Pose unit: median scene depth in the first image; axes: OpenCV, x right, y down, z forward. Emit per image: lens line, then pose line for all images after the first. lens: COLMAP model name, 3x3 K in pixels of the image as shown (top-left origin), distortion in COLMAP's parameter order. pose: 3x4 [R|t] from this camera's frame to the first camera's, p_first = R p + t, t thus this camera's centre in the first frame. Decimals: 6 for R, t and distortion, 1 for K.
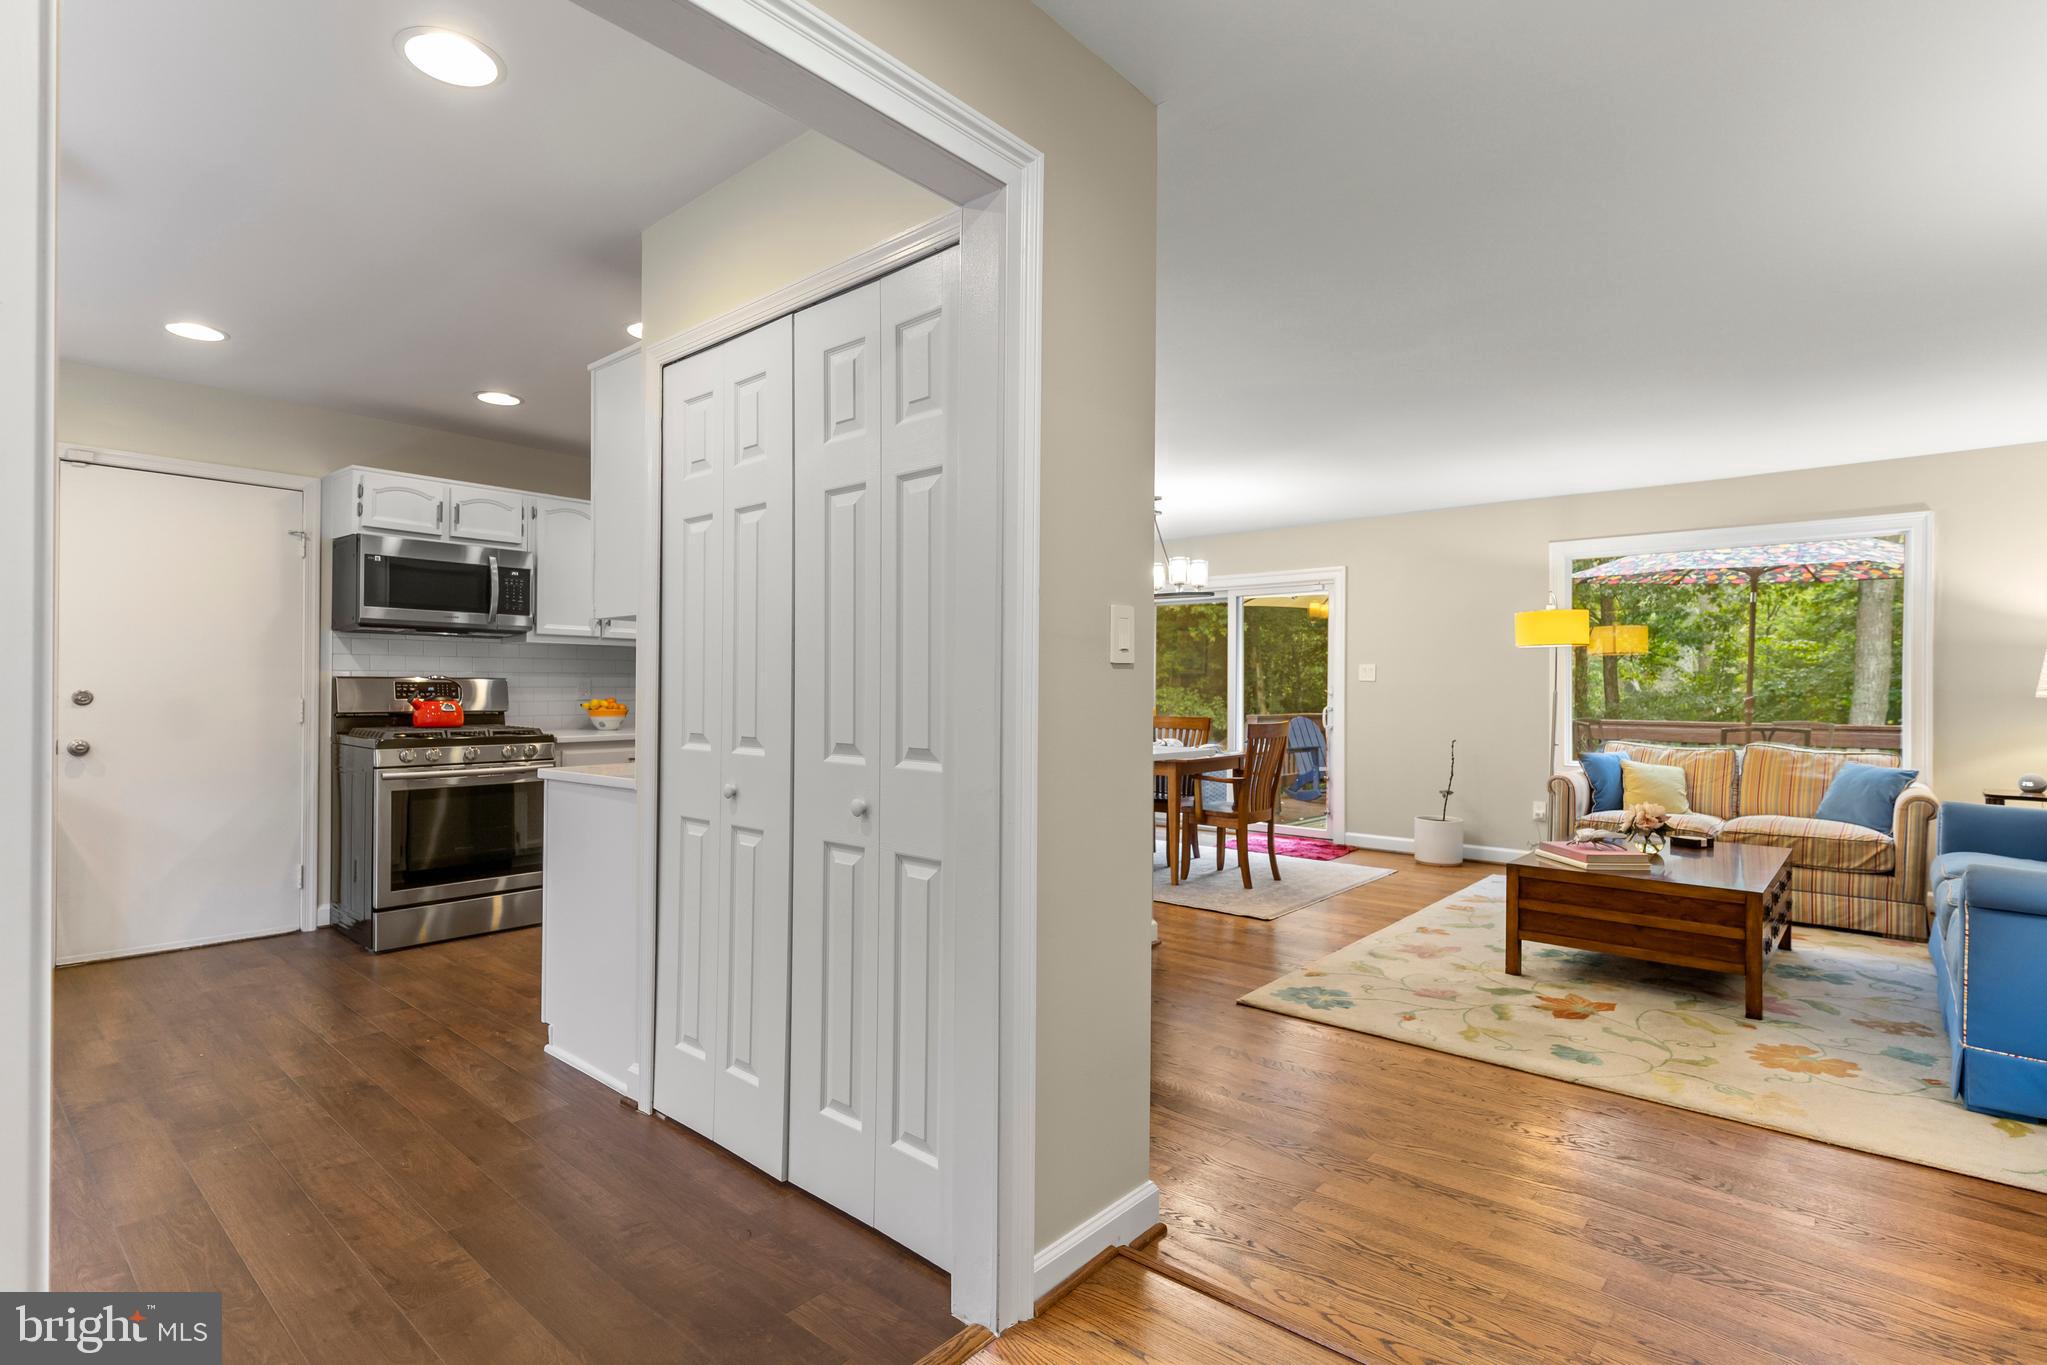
lens RADIAL K [[995.1, 0, 1010.4], [0, 995.1, 688.0], [0, 0, 1]] dist [0.002338, 0.000224]
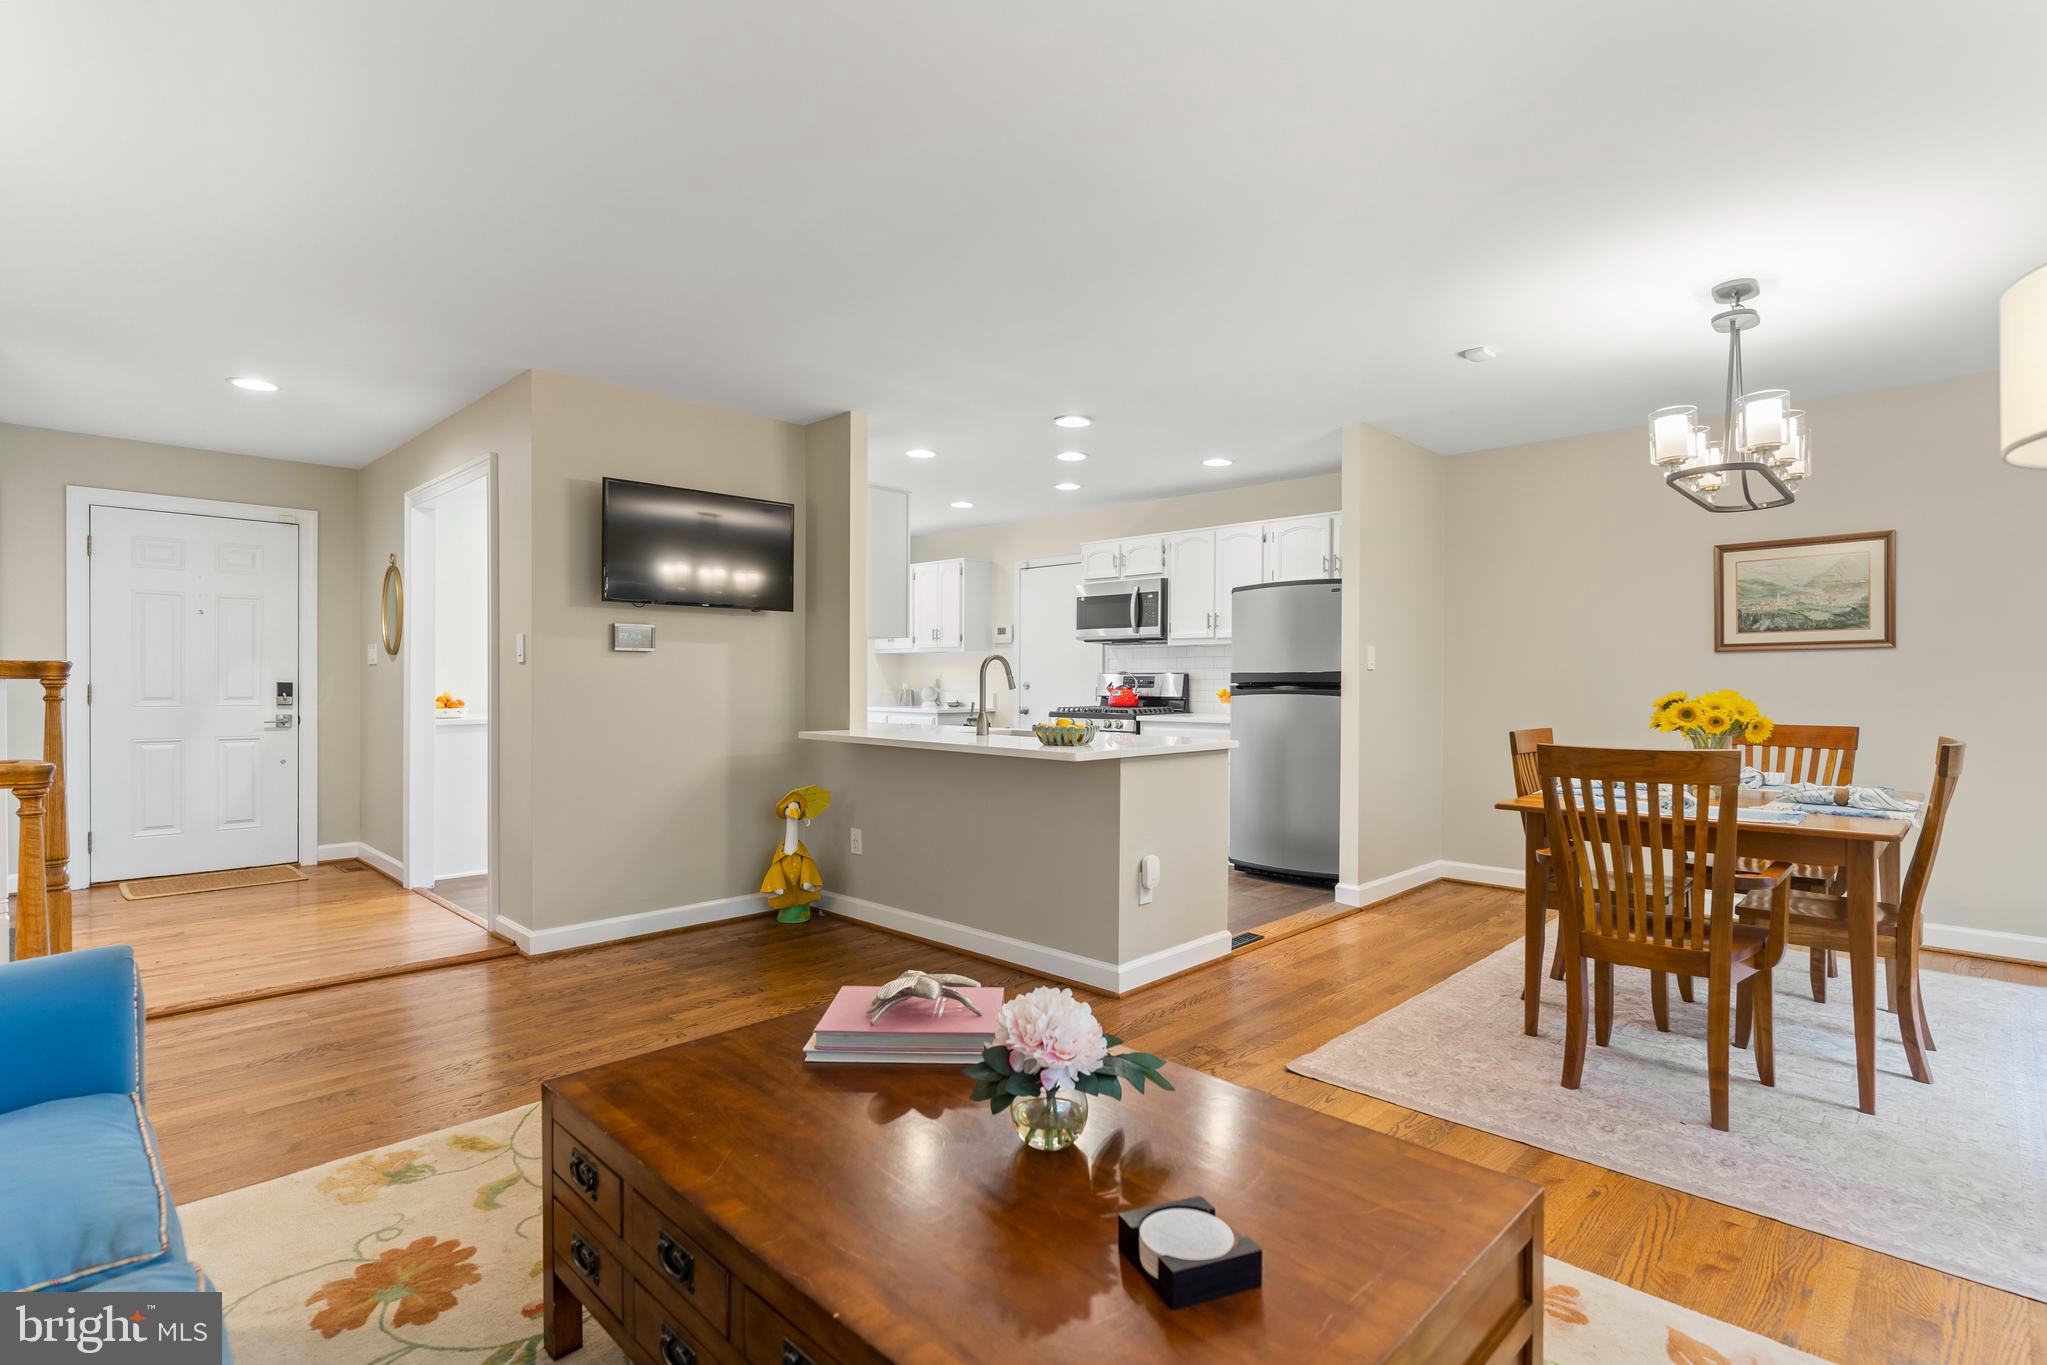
lens RADIAL K [[995.1, 0, 1010.4], [0, 995.1, 688.0], [0, 0, 1]] dist [0.002338, 0.000224]
pose [[-0.066644, 0.000982, -0.997776, 0.950188], [-0.003273, 0.999994, 0.001203, 0.010845], [0.997771, 0.003346, -0.066640, 0.978105]]
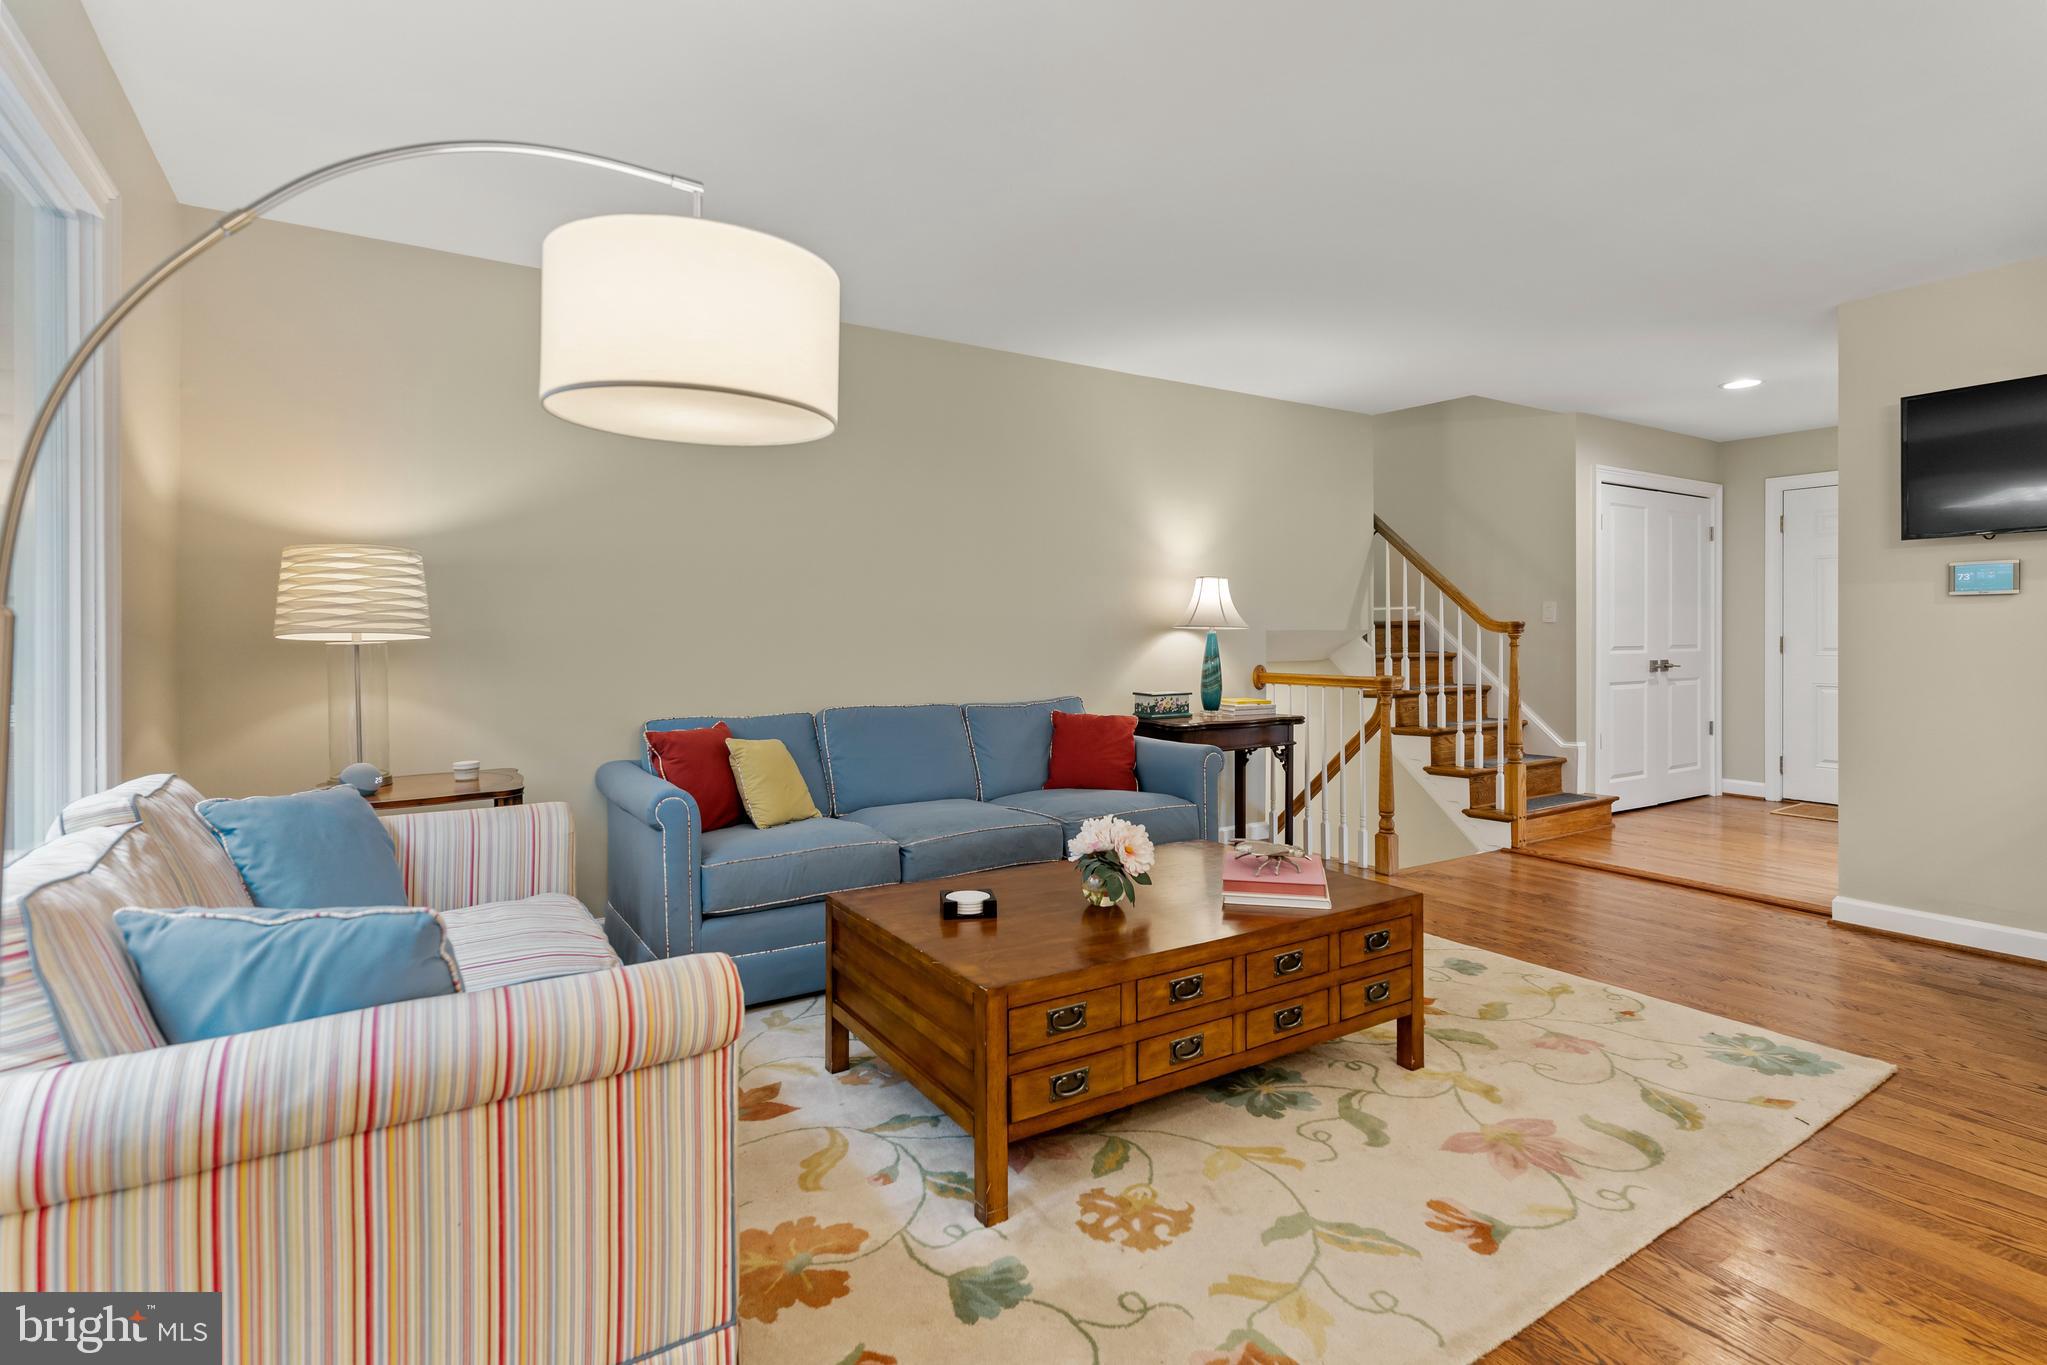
lens RADIAL K [[989.0, 0, 1014.6], [0, 989.0, 641.4], [0, 0, 1]] dist [0.000434, 0.000219]
pose [[-0.958960, 0.002804, 0.283528, 0.510604], [0.003481, 0.999992, 0.001884, 0.010471], [-0.283521, 0.002794, -0.958962, 1.509739]]
